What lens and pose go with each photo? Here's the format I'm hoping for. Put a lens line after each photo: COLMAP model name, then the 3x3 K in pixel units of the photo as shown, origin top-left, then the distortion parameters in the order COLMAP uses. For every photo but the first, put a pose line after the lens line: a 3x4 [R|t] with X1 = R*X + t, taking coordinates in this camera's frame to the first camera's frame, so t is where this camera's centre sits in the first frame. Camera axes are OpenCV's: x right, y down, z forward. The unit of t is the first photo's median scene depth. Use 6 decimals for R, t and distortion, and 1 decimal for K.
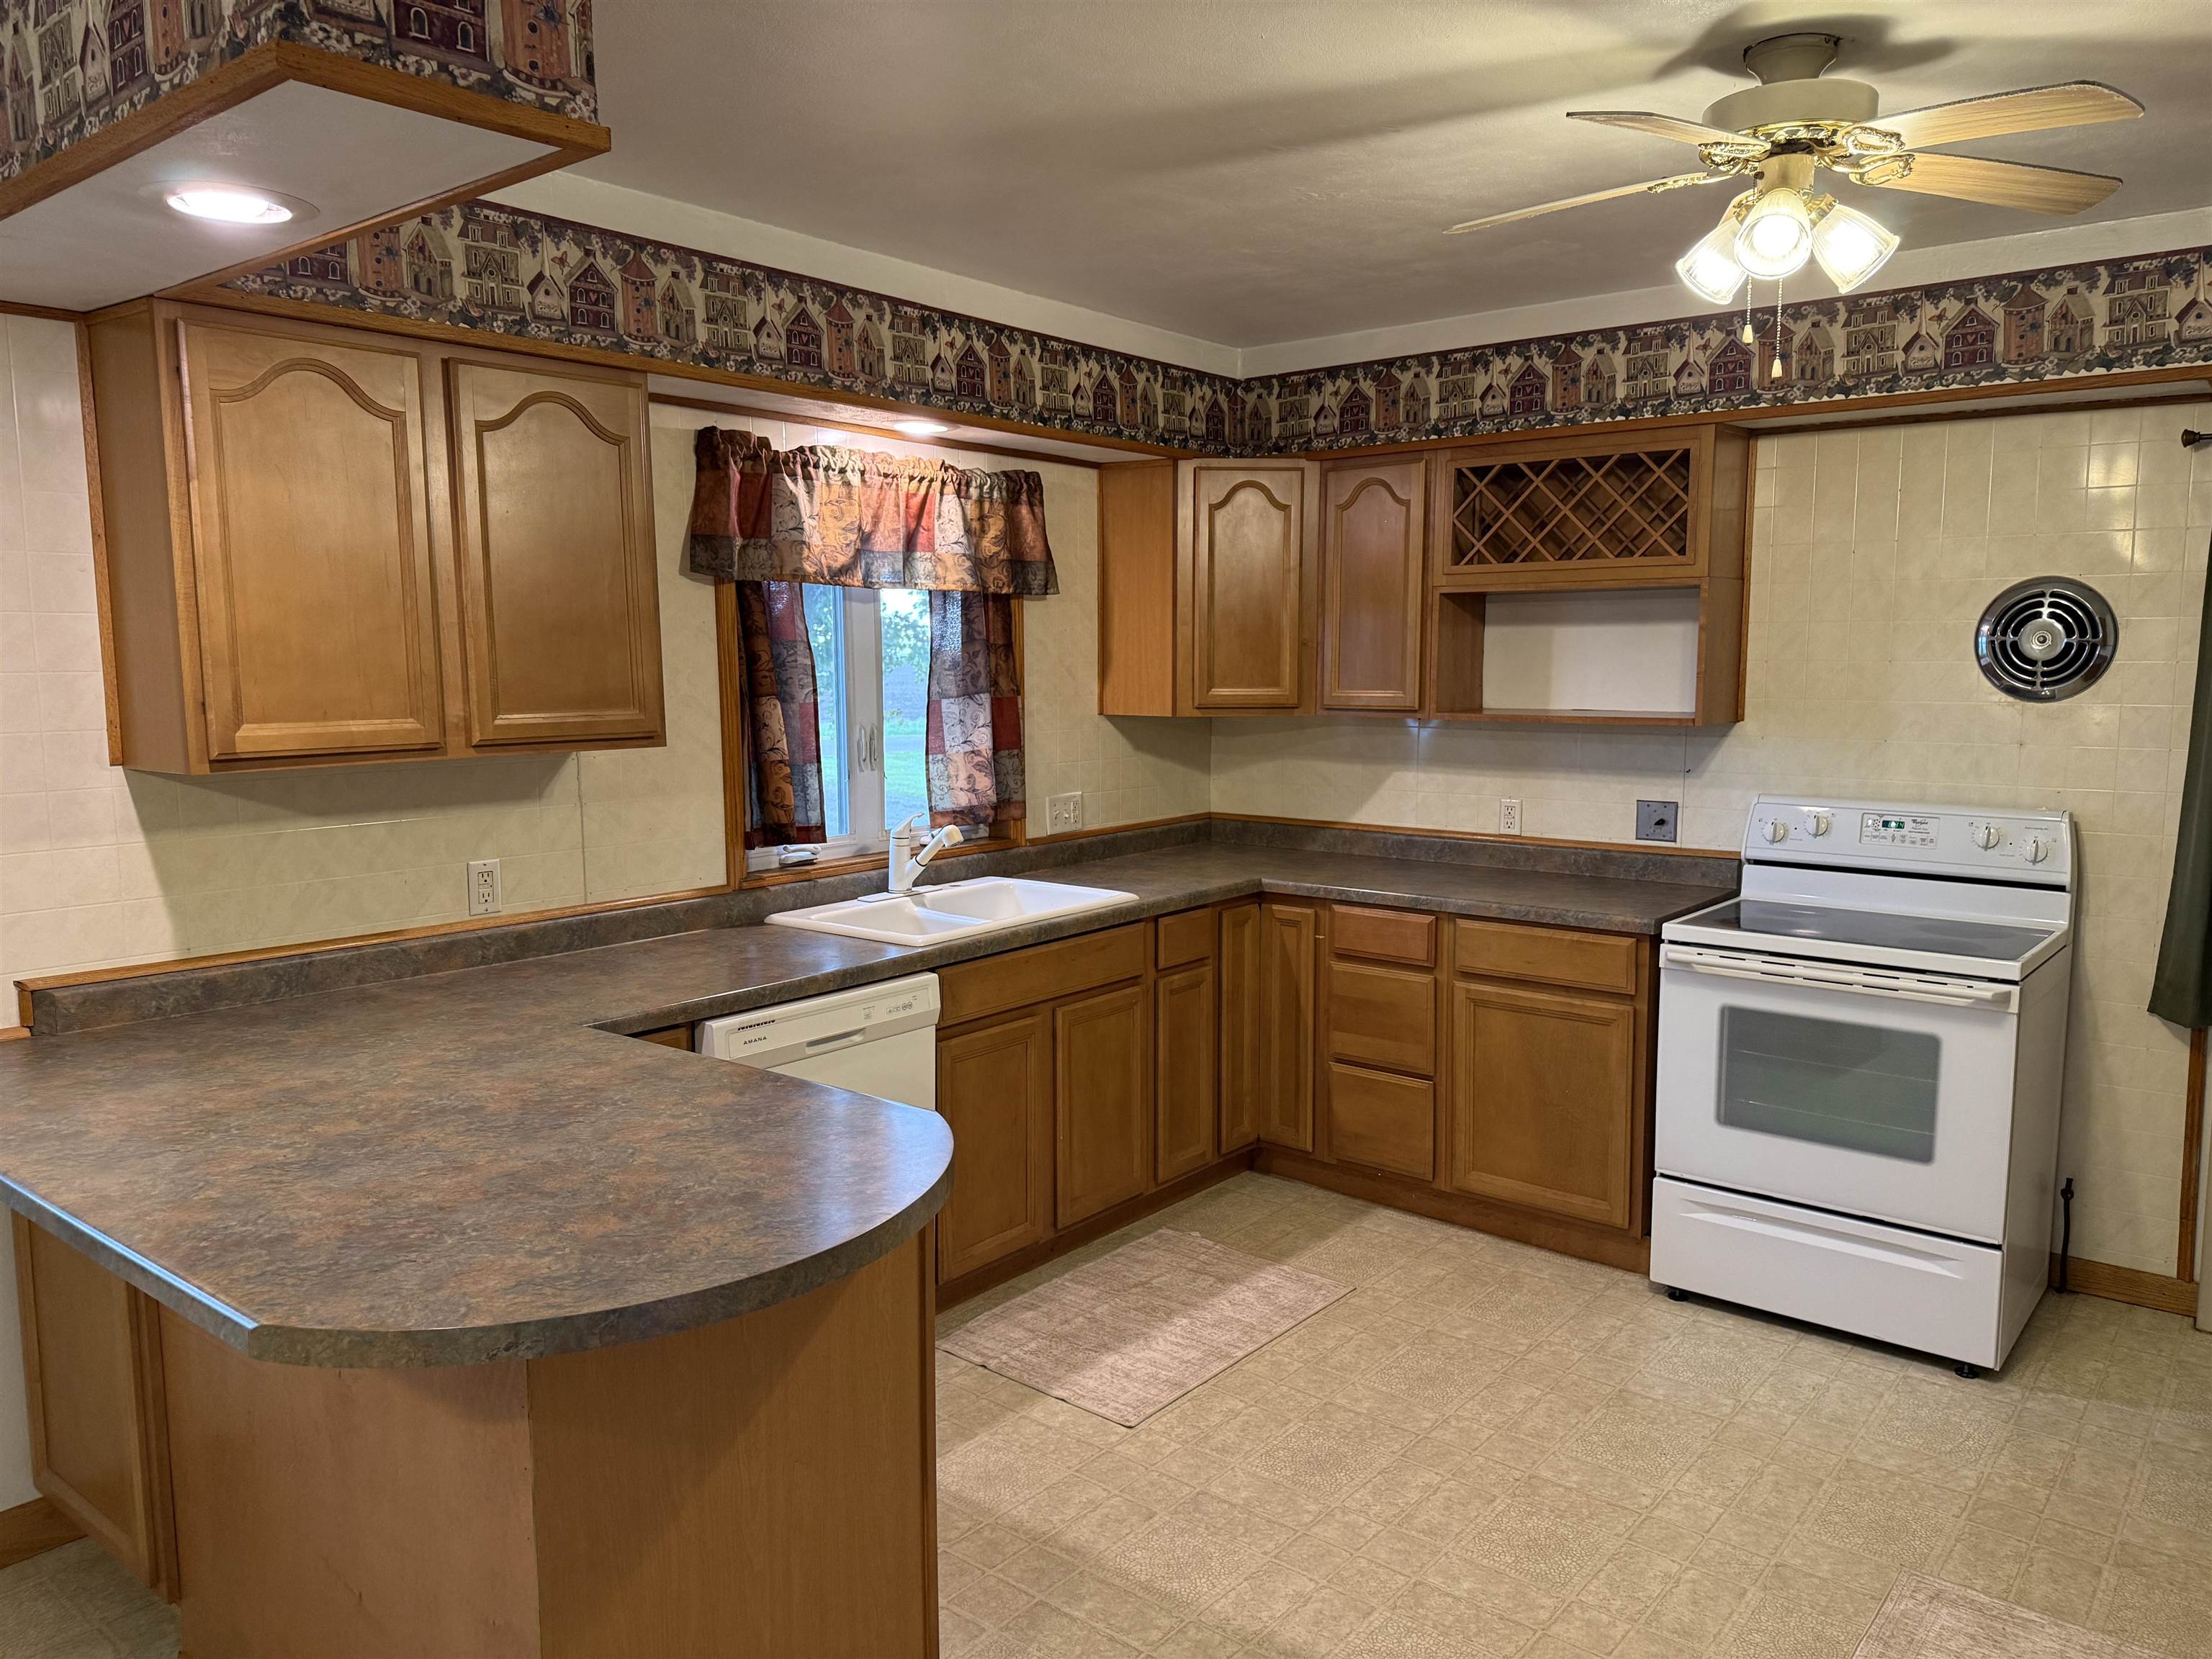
lens RADIAL K [[1559.4, 0, 1130.1], [0, 1559.4, 831.8], [0, 0, 1]] dist [0.054656, -0.047541]
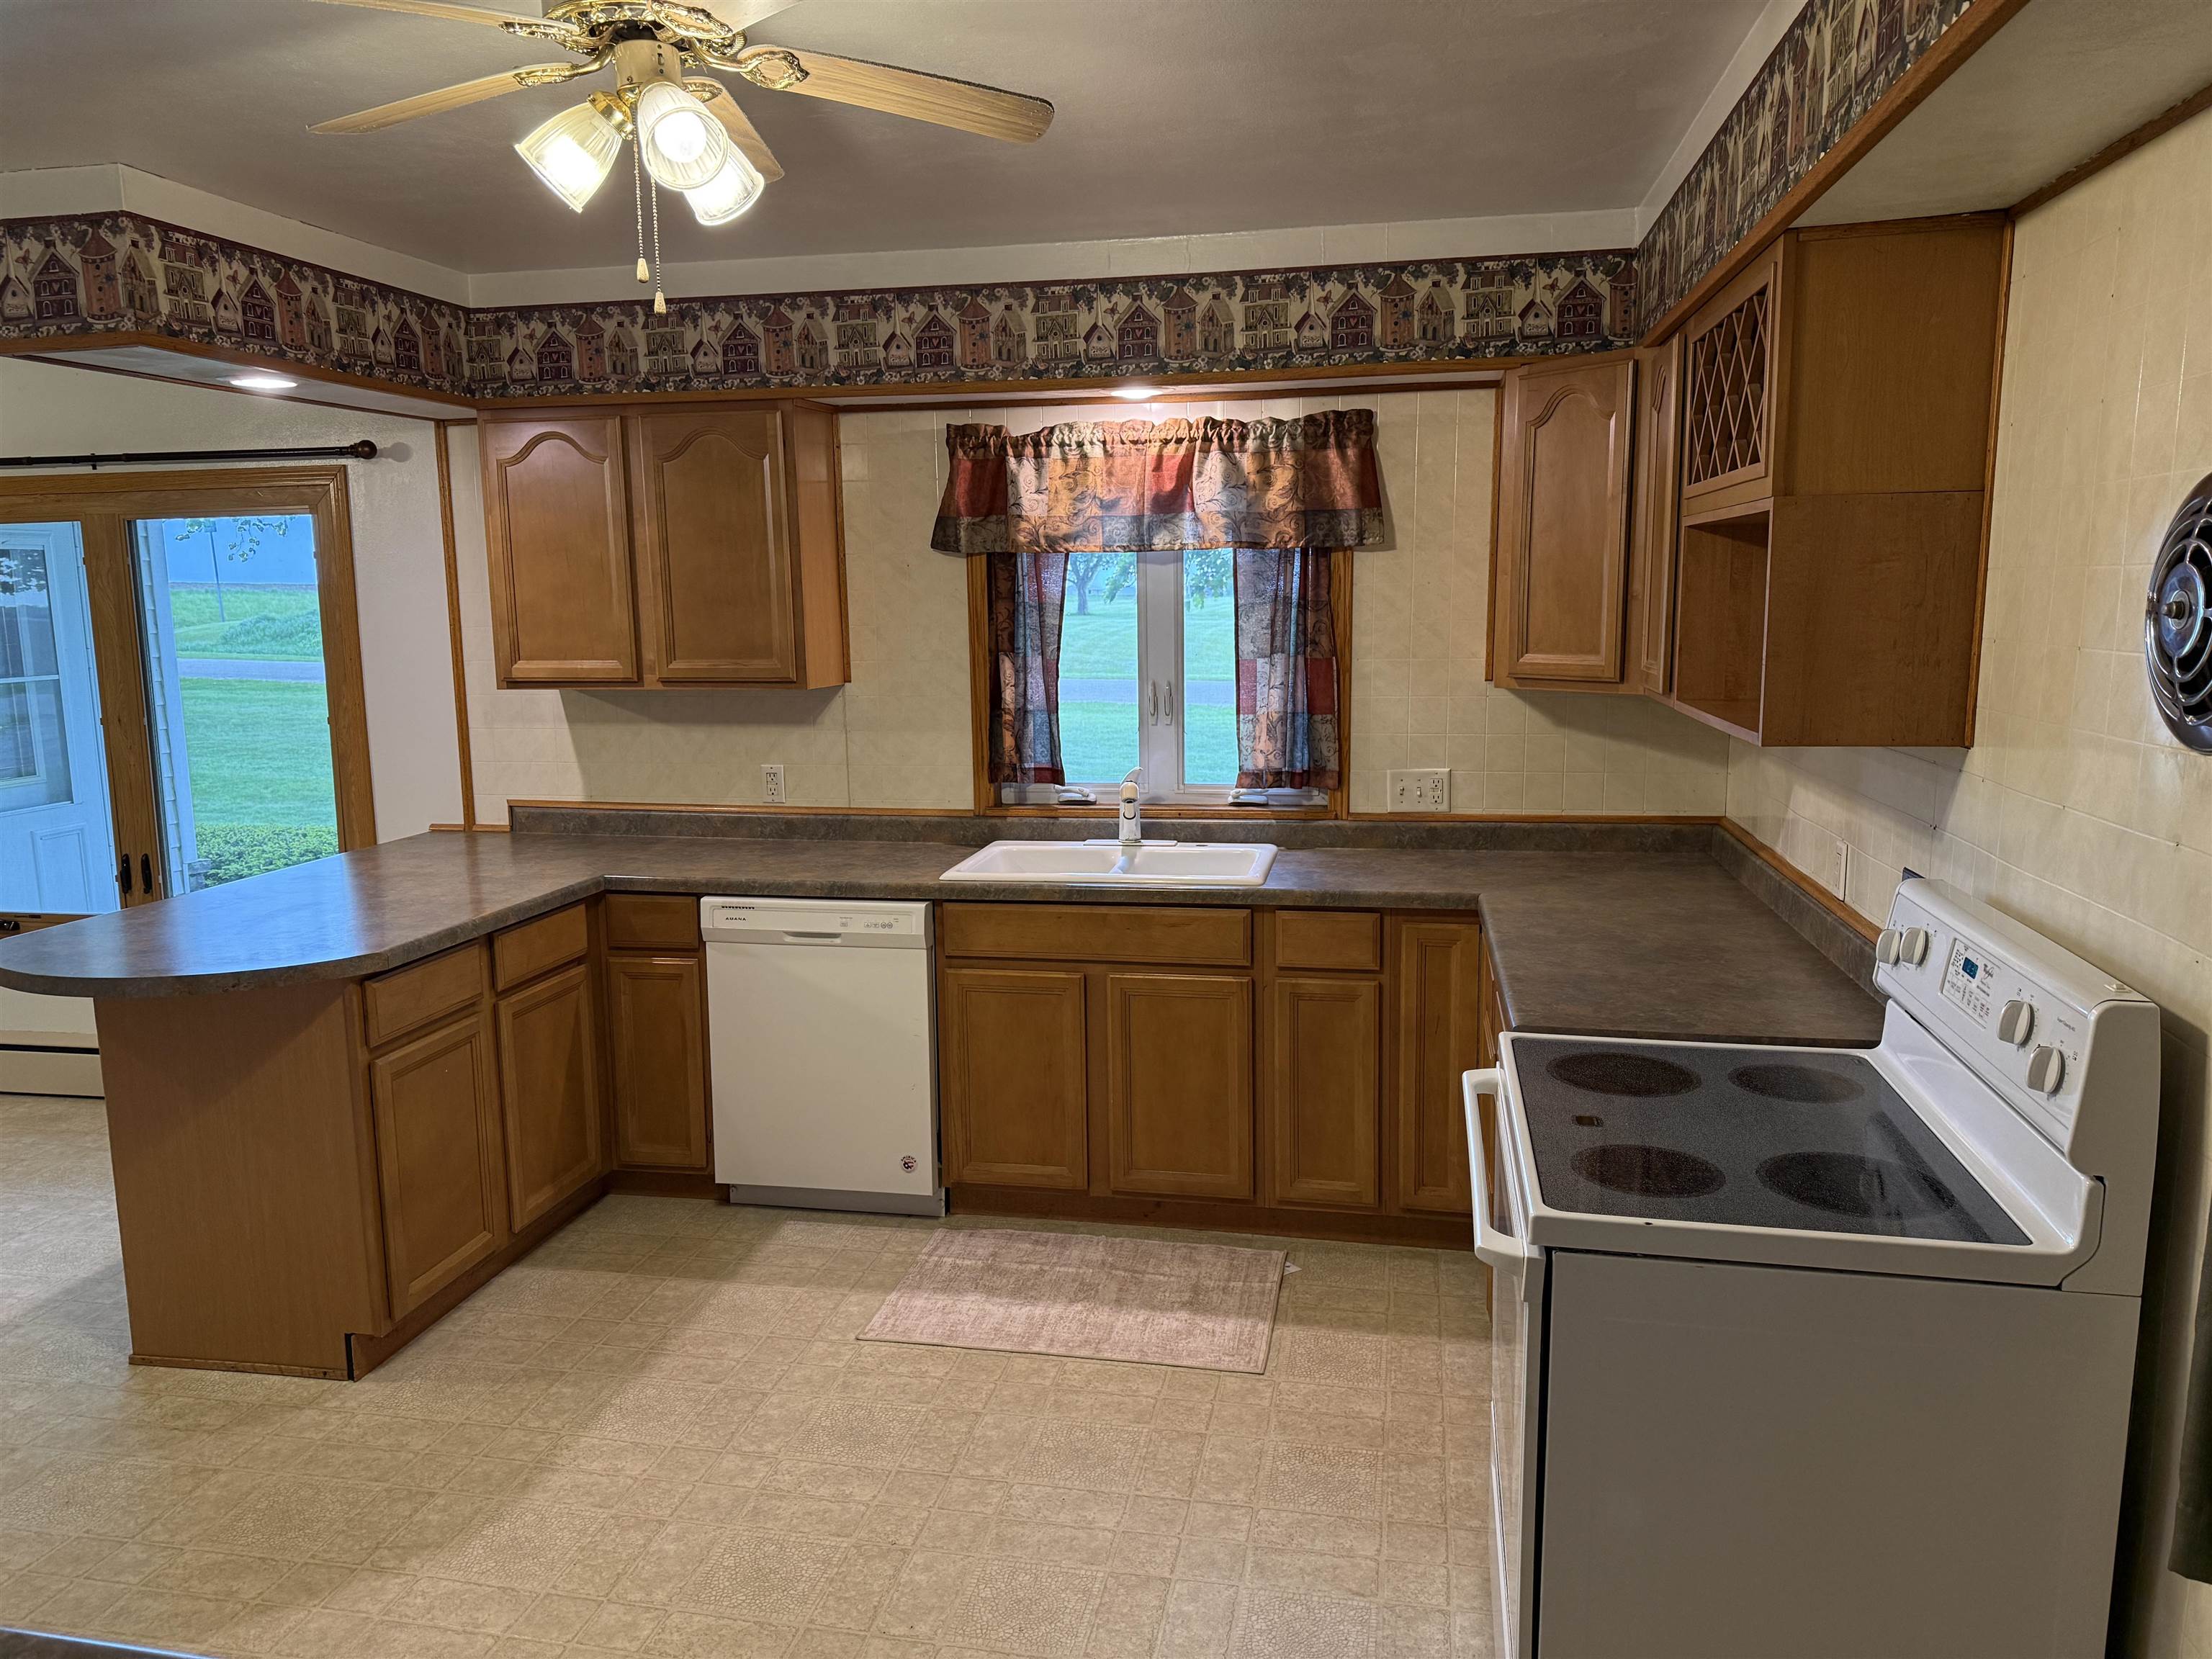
lens RADIAL K [[1559.4, 0, 1115.5], [0, 1559.4, 840.2], [0, 0, 1]] dist [0.054656, -0.047541]
pose [[0.459768, 0.133650, -0.877924, 0.825339], [-0.091907, 0.990463, 0.102650, -0.074127], [0.883270, 0.033492, 0.467666, 0.535138]]
